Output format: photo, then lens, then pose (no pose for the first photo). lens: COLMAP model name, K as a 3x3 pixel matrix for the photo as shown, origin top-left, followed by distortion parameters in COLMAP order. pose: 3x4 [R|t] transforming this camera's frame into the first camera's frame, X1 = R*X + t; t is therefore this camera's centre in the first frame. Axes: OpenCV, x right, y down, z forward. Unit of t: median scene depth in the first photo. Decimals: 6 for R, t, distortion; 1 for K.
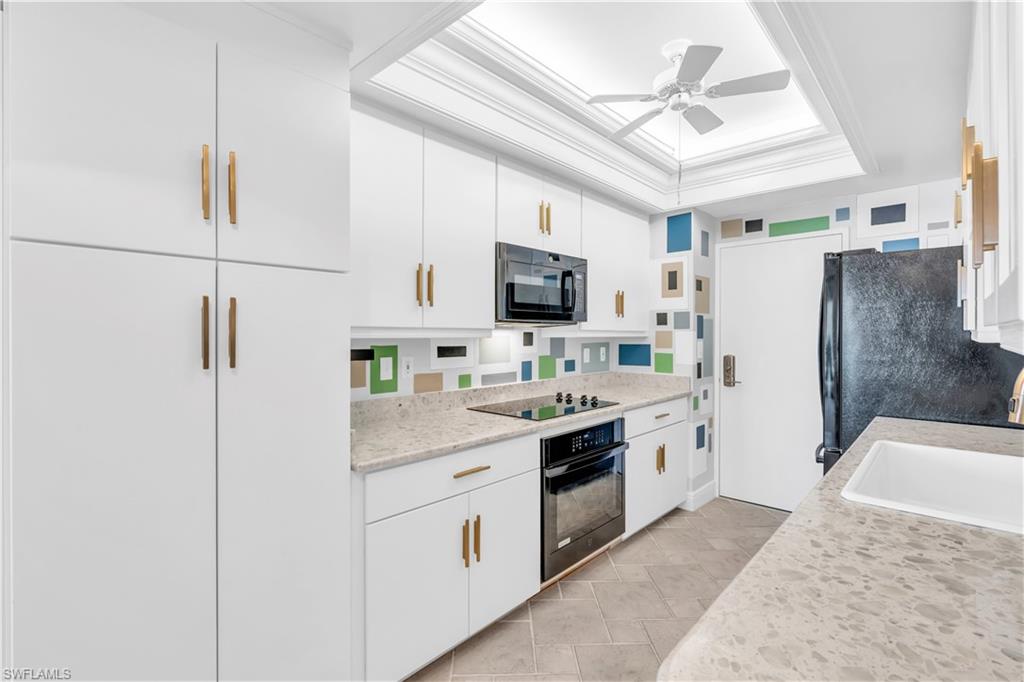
lens RADIAL K [[470.5, 0, 510.8], [0, 470.5, 341.9], [0, 0, 1]] dist [0.001305, 0.000094]
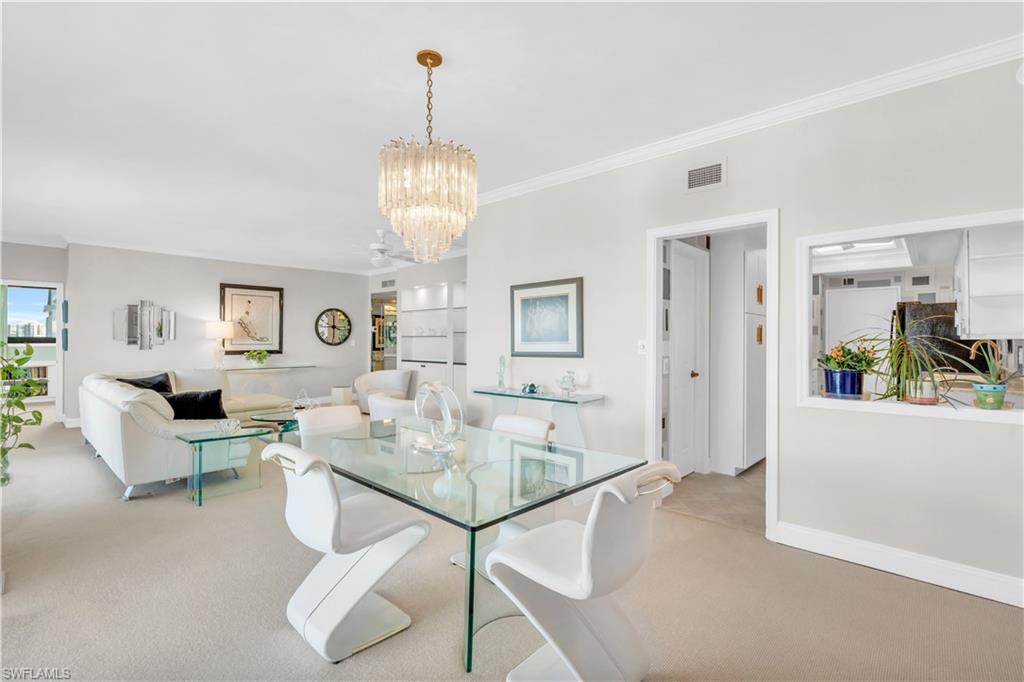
lens RADIAL K [[467.5, 0, 513.1], [0, 467.5, 339.0], [0, 0, 1]] dist [-0.001607, -0.000177]
pose [[0.999960, 0.006760, 0.005883, -0.983710], [-0.006730, 0.999964, -0.005144, 0.006898], [-0.005917, 0.005104, 0.999969, -1.021089]]
